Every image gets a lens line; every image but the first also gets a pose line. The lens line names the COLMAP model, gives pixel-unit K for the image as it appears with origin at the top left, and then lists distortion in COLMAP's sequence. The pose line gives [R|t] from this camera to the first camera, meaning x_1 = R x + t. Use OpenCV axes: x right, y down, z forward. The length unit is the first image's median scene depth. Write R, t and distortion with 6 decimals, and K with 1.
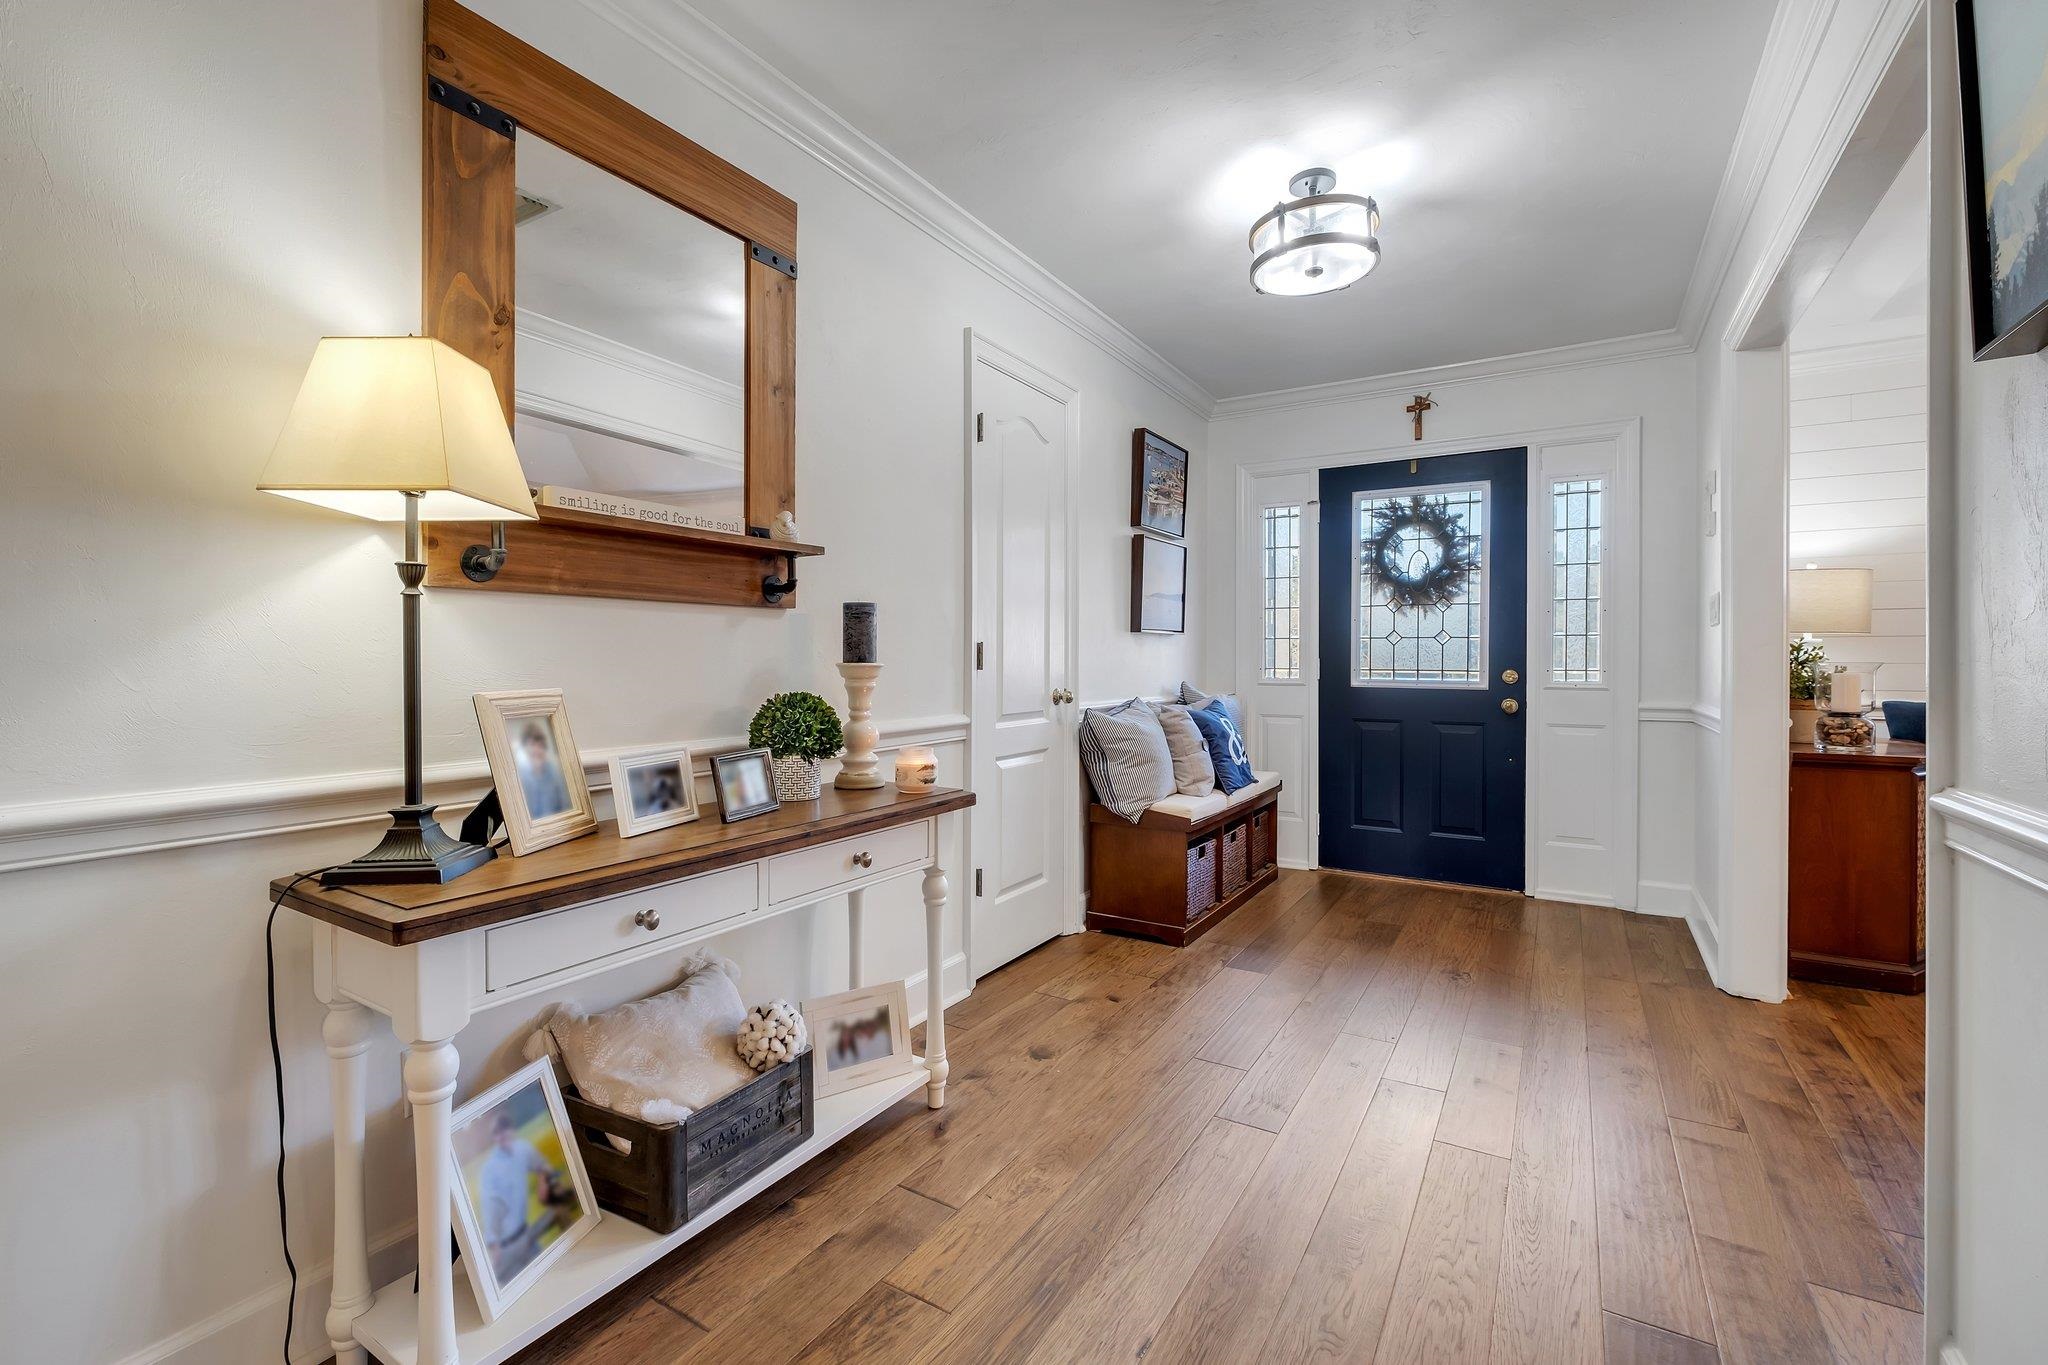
lens RADIAL K [[892.1, 0, 1012.7], [0, 892.1, 665.8], [0, 0, 1]] dist [-0.006337, -0.000464]
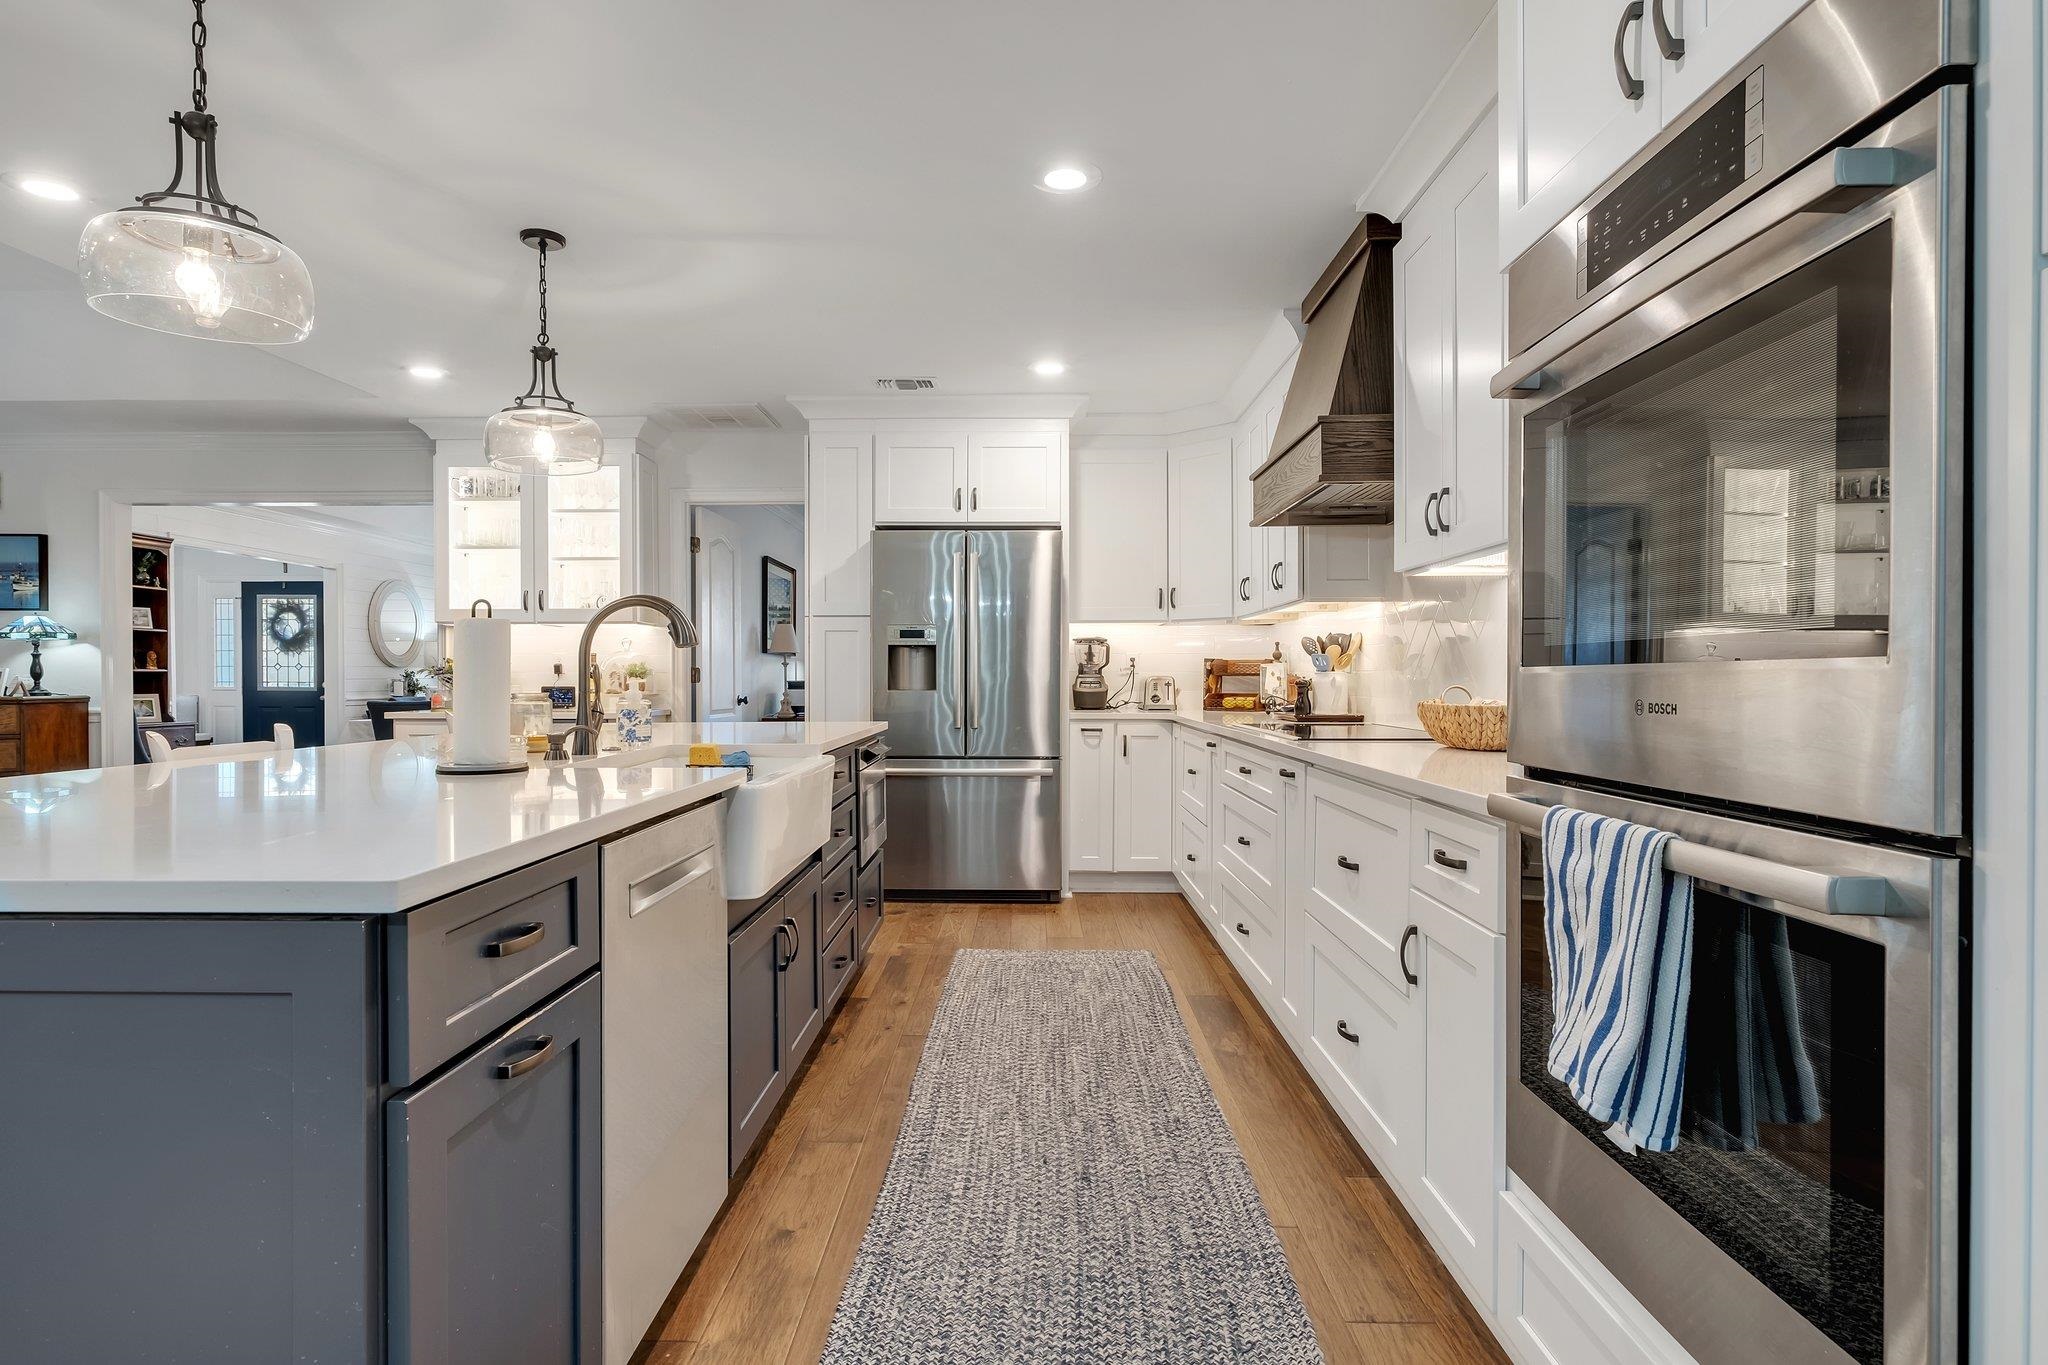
lens RADIAL K [[1067.6, 0, 1018.2], [0, 1067.6, 676.8], [0, 0, 1]] dist [0.005922, 0.001160]
pose [[0.856229, -0.006362, 0.516557, 0.627370], [0.011445, 0.999912, -0.006655, 0.030607], [-0.516469, 0.011610, 0.856227, -2.076565]]
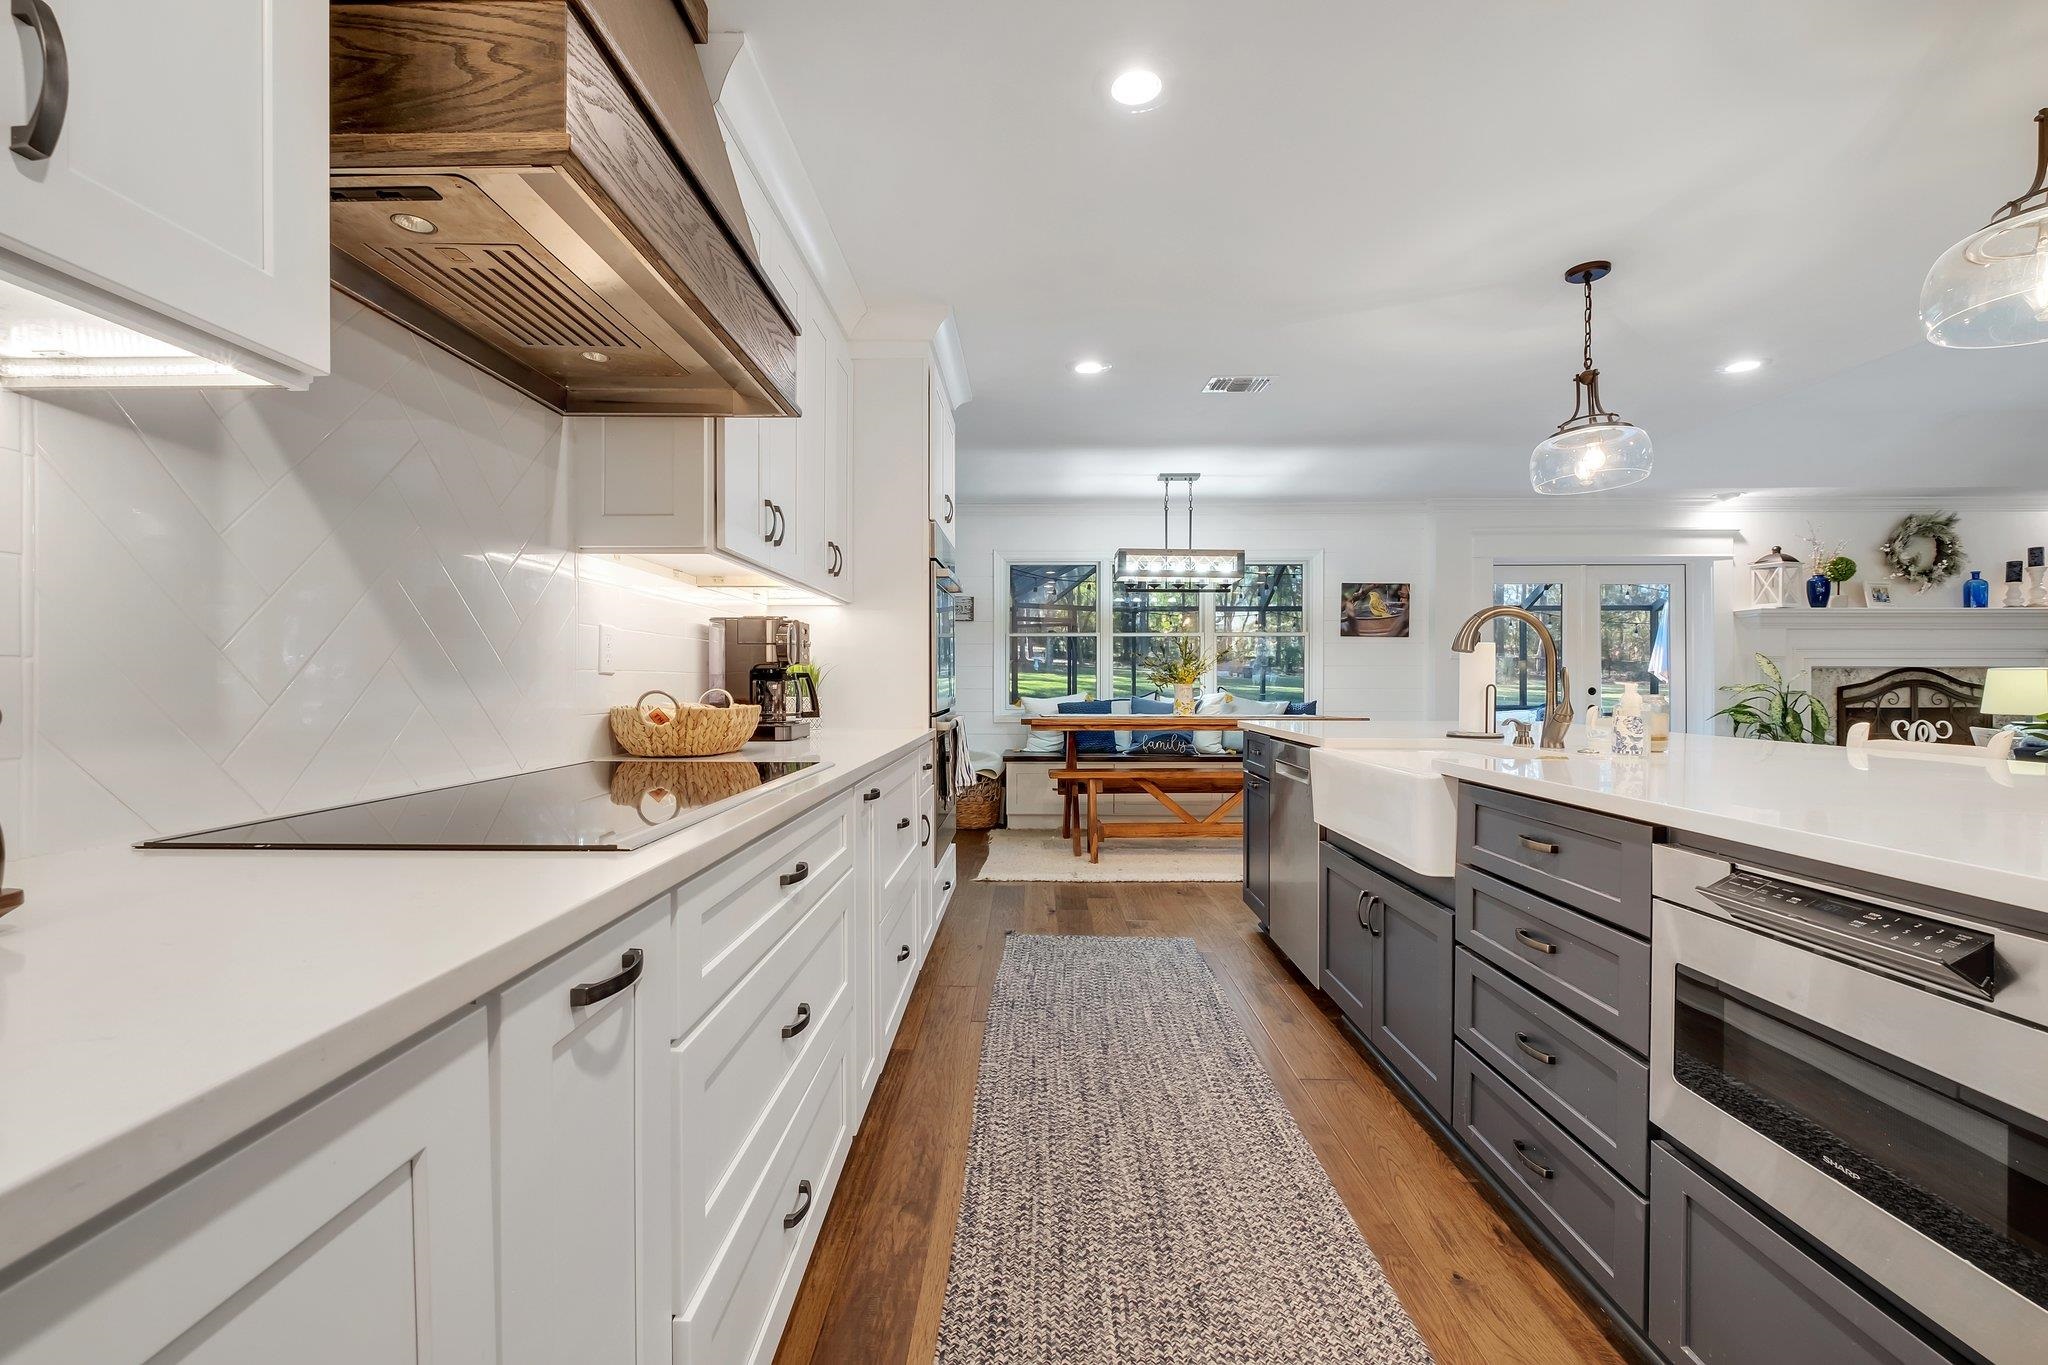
lens RADIAL K [[892.1, 0, 998.8], [0, 892.1, 683.7], [0, 0, 1]] dist [-0.006337, -0.000464]
pose [[-0.870286, -0.002801, -0.492539, 1.315643], [-0.010493, 0.999862, 0.012854, 0.023580], [0.492435, 0.016355, -0.870195, -1.113430]]
